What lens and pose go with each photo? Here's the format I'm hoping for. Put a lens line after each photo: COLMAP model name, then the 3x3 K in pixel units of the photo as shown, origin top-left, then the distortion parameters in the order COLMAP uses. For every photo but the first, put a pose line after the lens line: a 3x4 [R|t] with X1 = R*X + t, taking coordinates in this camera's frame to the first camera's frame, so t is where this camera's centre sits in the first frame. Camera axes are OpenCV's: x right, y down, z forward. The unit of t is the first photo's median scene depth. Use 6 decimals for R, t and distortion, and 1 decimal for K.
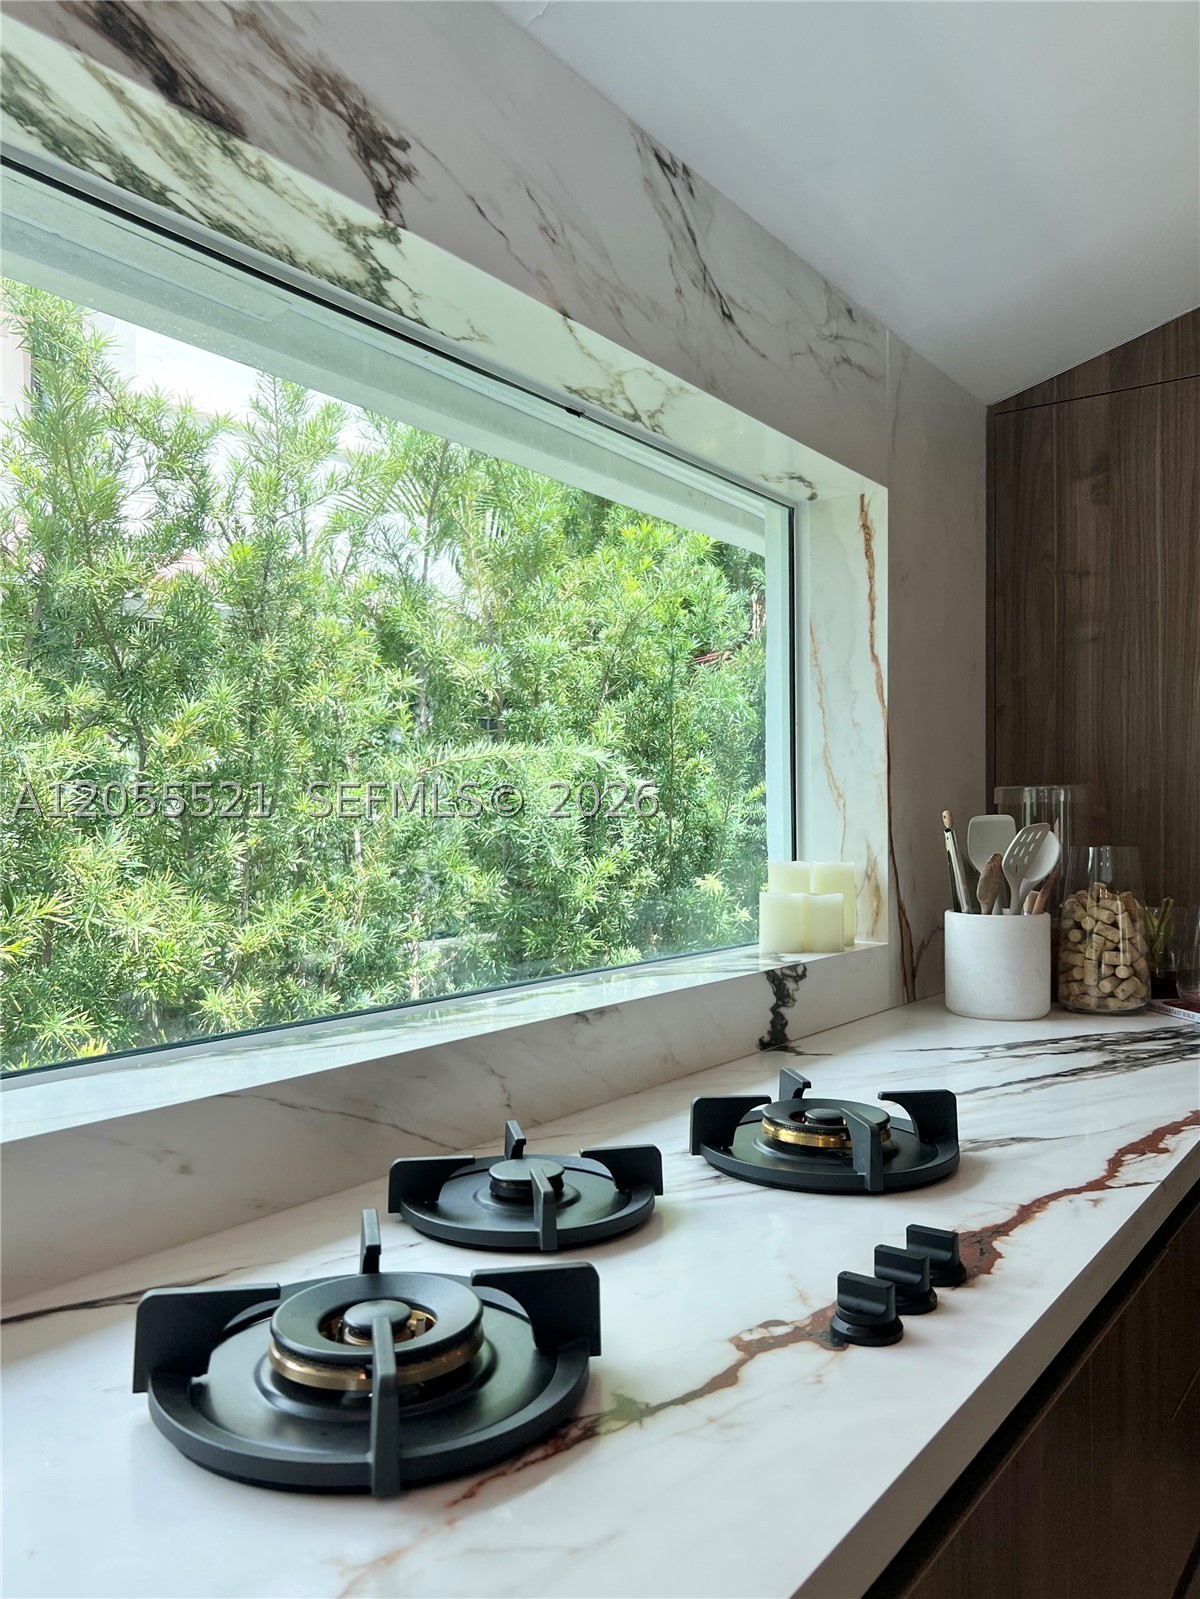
lens RADIAL K [[1282.8, 0, 624.5], [0, 1282.8, 811.9], [0, 0, 1]] dist [0.012272, 0.000508]
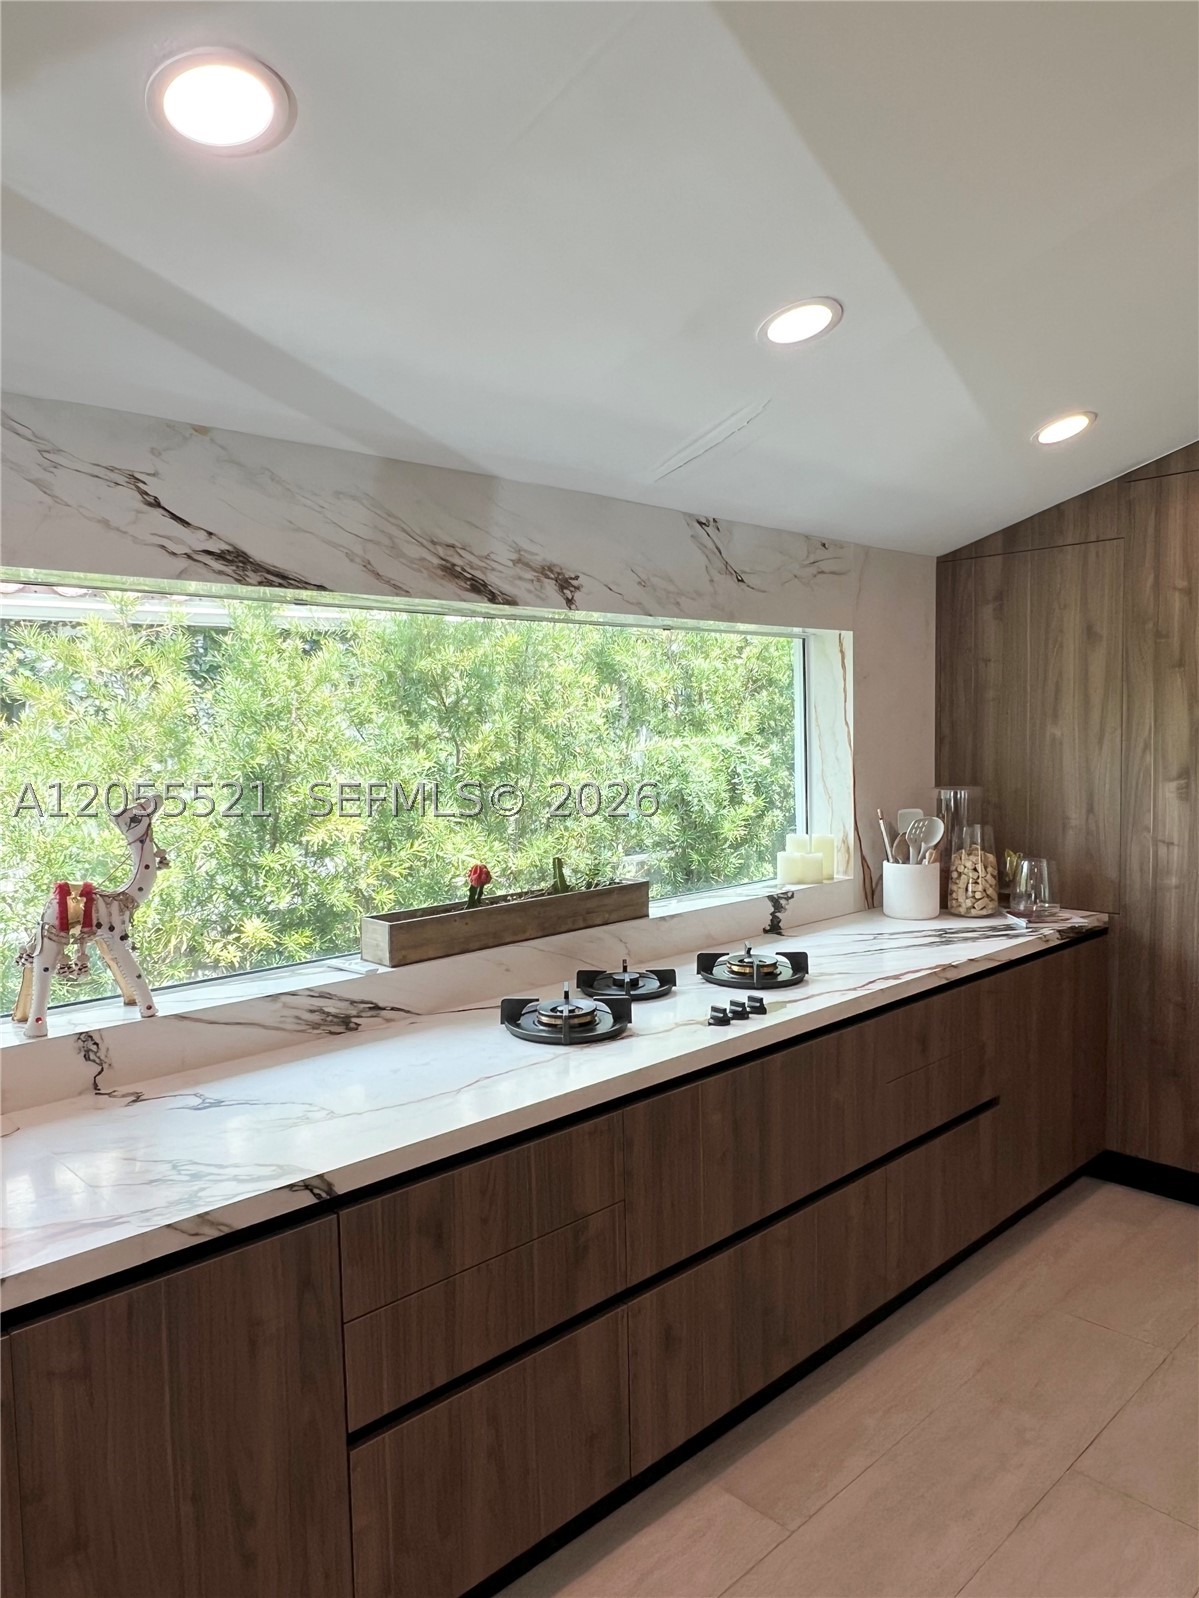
lens RADIAL K [[1098.8, 0, 599.5], [0, 1098.8, 799.0], [0, 0, 1]] dist [-0.000058, 0.000215]
pose [[0.978449, -0.007108, -0.206367, 0.176660], [0.021034, 0.997640, 0.065363, -0.125435], [0.205415, -0.068295, 0.976289, -0.634052]]
